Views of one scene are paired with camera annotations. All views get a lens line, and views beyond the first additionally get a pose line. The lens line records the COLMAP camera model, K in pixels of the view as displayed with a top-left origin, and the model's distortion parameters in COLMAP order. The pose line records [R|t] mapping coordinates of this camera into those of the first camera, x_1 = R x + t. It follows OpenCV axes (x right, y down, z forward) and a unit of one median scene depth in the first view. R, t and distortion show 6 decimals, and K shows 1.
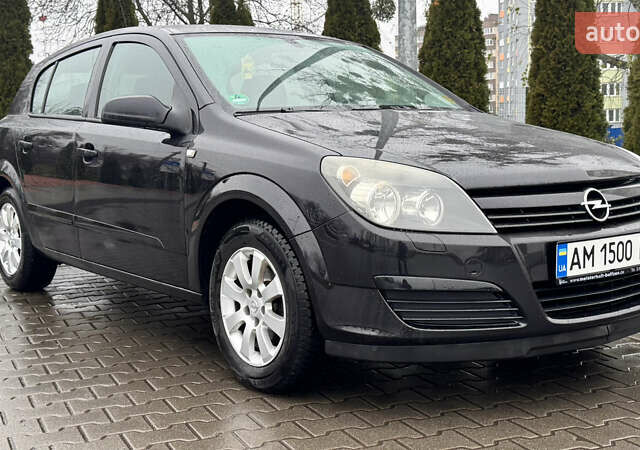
lens RADIAL K [[875.3, 0, 322.9], [0, 875.3, 221.8], [0, 0, 1]] dist [0.101875, 0.014661]
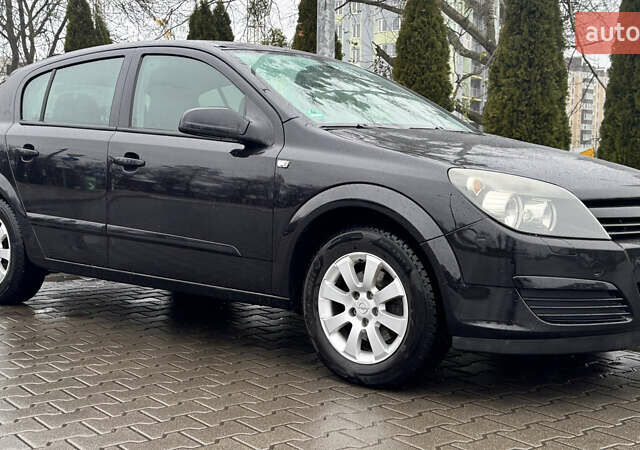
lens RADIAL K [[873.4, 0, 320.0], [0, 873.4, 225.0], [0, 0, 1]] dist [0.116701, -0.069592]
pose [[0.974207, 0.014986, 0.225160, -0.382813], [-0.008857, 0.999563, -0.028209, 0.027203], [-0.225484, 0.025488, 0.973913, -0.027022]]
